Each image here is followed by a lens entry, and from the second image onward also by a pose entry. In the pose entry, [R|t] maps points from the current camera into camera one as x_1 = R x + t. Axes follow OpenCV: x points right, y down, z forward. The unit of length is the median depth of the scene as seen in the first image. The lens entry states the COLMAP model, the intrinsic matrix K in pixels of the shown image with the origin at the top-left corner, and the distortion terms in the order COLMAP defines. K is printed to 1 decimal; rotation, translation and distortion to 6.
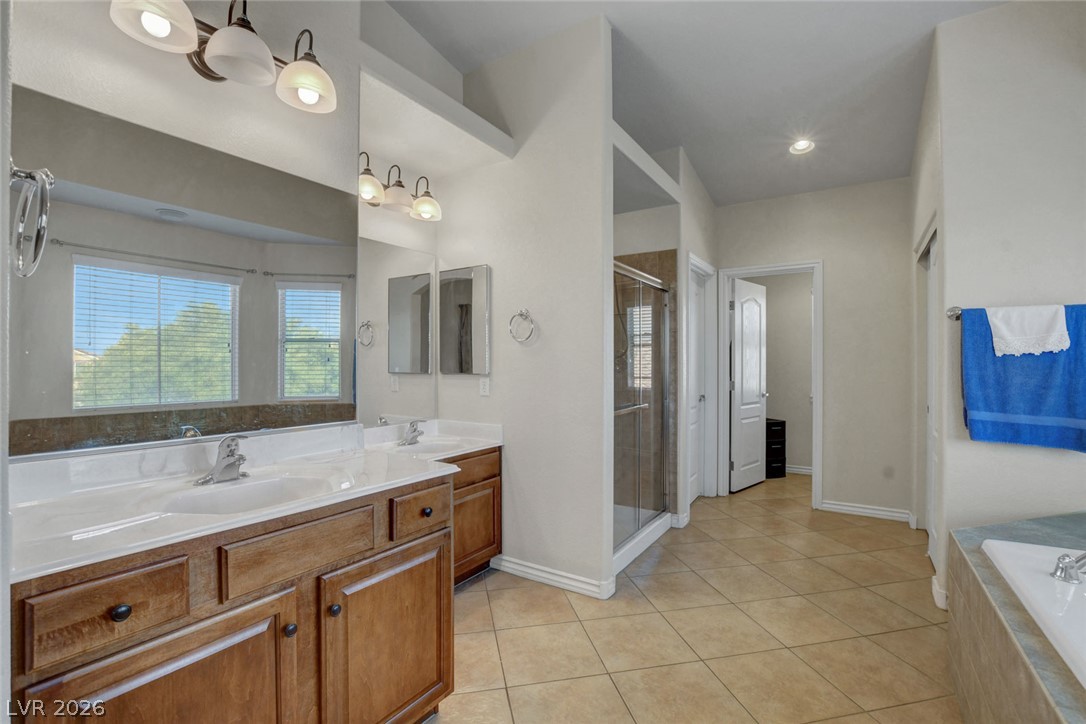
lens RADIAL K [[483.6, 0, 543.0], [0, 483.6, 362.0], [0, 0, 1]] dist [-0.027833, 0.000747]
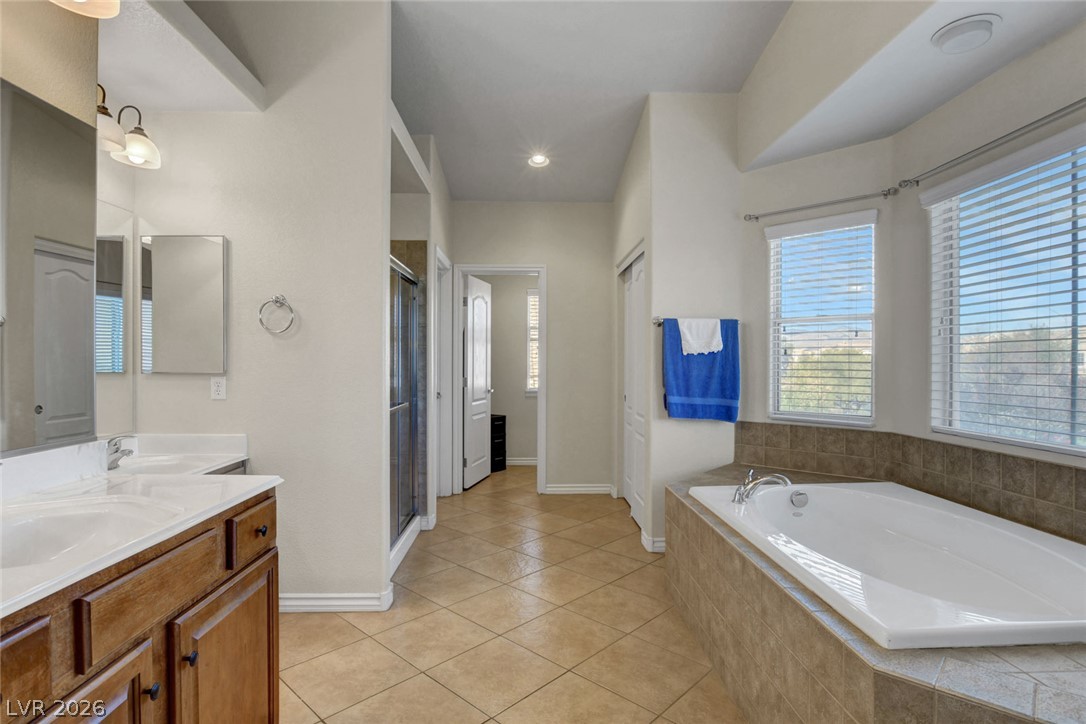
lens RADIAL K [[553.0, 0, 543.0], [0, 553.0, 362.0], [0, 0, 1]] dist [-0.030598, 0.010041]
pose [[0.820623, -0.000296, 0.571470, -0.191555], [-0.003496, 0.999979, 0.005539, 0.000696], [-0.571460, -0.006543, 0.820604, -0.044478]]
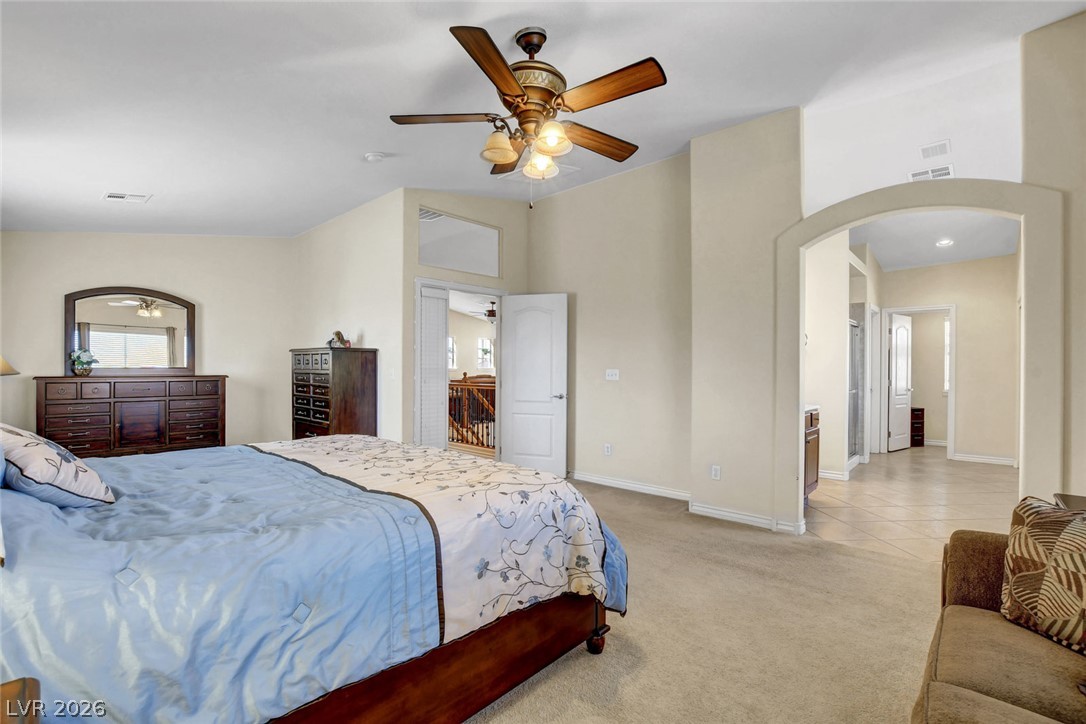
lens RADIAL K [[497.5, 0, 536.2], [0, 497.5, 361.7], [0, 0, 1]] dist [-0.030040, 0.001474]
pose [[0.987353, 0.008743, -0.158295, -0.725659], [-0.008855, 0.999961, -0.000003, -0.013827], [0.158289, 0.001405, 0.987392, -1.110602]]
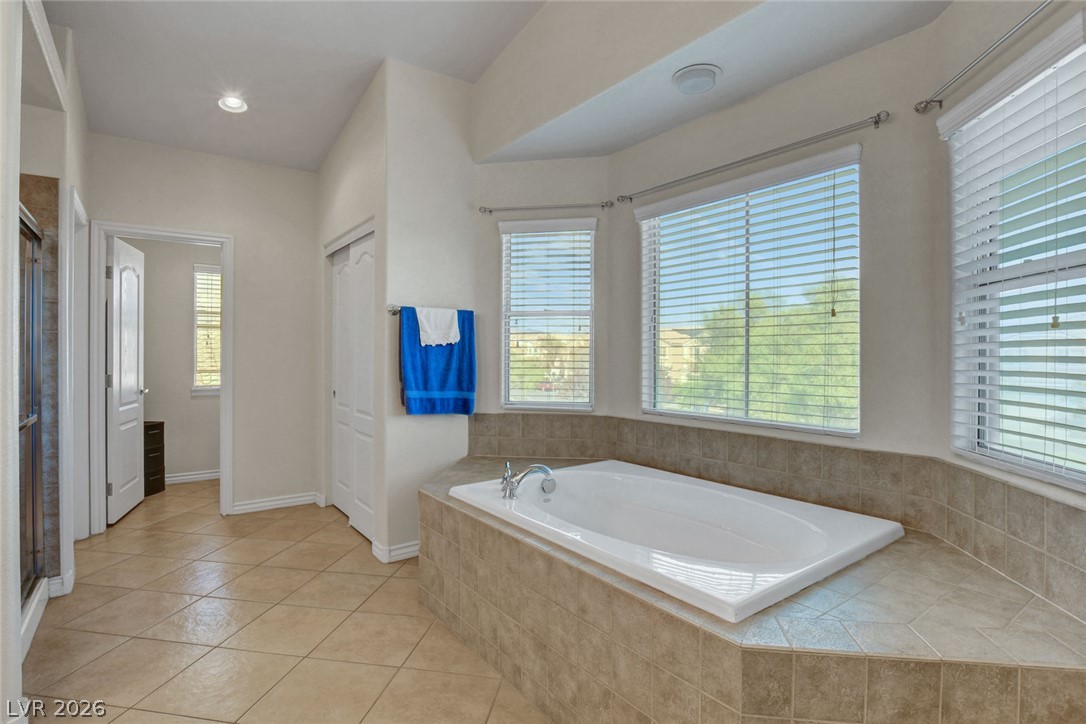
lens RADIAL K [[544.1, 0, 538.3], [0, 544.1, 354.5], [0, 0, 1]] dist [-0.025766, 0.001300]
pose [[0.357817, -0.002169, 0.933789, -0.205840], [-0.006194, 0.999970, 0.004696, 0.000966], [-0.933771, -0.007464, 0.357793, 0.137067]]
